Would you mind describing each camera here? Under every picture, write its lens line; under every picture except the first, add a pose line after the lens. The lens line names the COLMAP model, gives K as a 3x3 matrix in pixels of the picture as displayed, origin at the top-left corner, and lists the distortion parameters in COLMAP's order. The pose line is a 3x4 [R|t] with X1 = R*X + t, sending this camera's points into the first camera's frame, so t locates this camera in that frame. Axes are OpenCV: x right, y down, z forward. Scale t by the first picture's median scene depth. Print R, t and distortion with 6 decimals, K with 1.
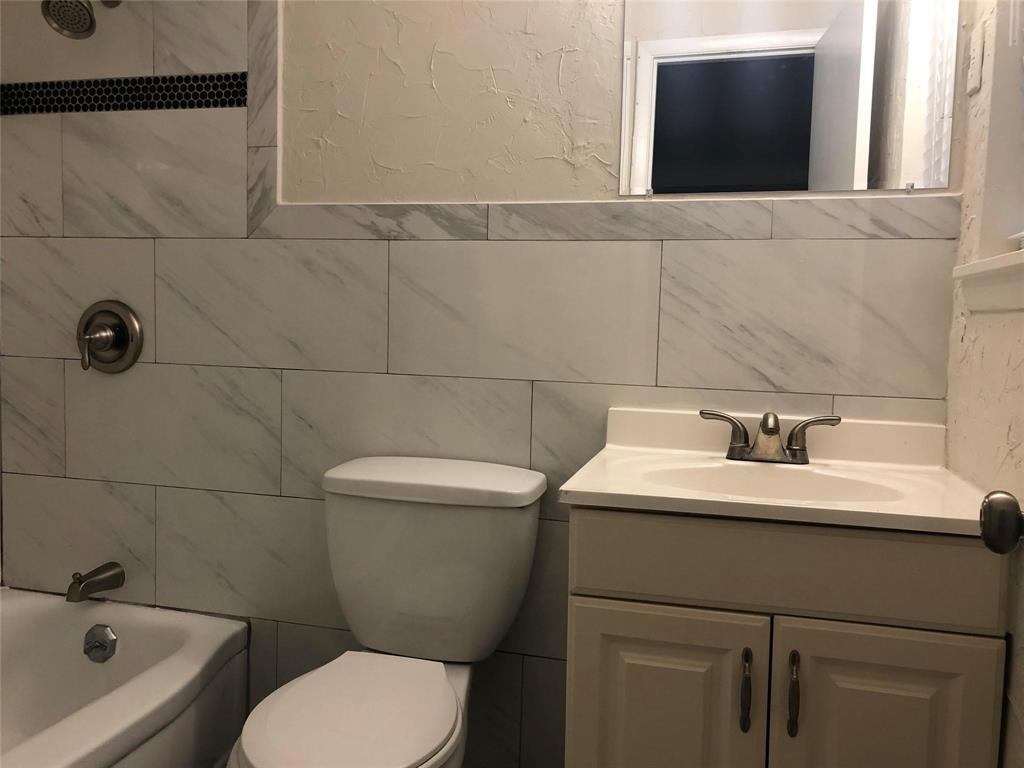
lens RADIAL K [[823.9, 0, 512.9], [0, 823.9, 381.8], [0, 0, 1]] dist [0.001936, 0.015997]
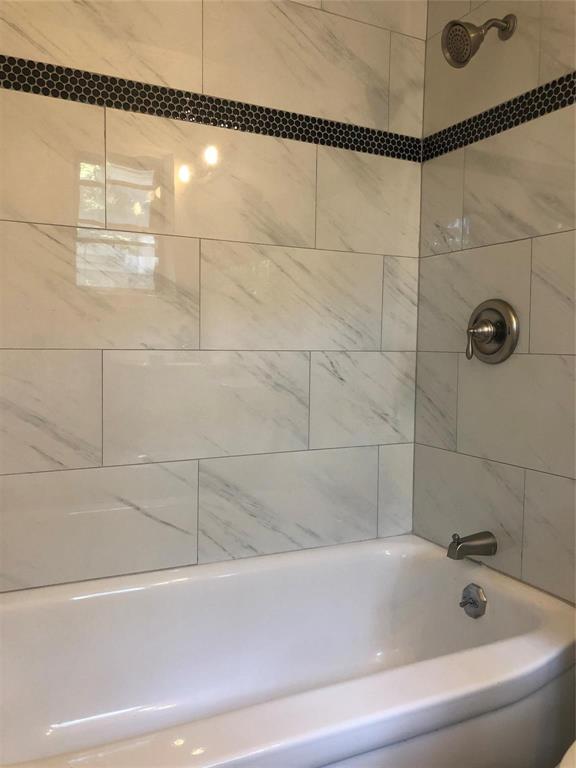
lens RADIAL K [[617.9, 0, 288.3], [0, 617.9, 378.5], [0, 0, 1]] dist [0.001936, 0.015997]
pose [[0.645848, 0.021288, -0.763169, -0.019998], [-0.053366, 0.998425, -0.017312, 0.039362], [0.761598, 0.051908, 0.645967, 0.243026]]
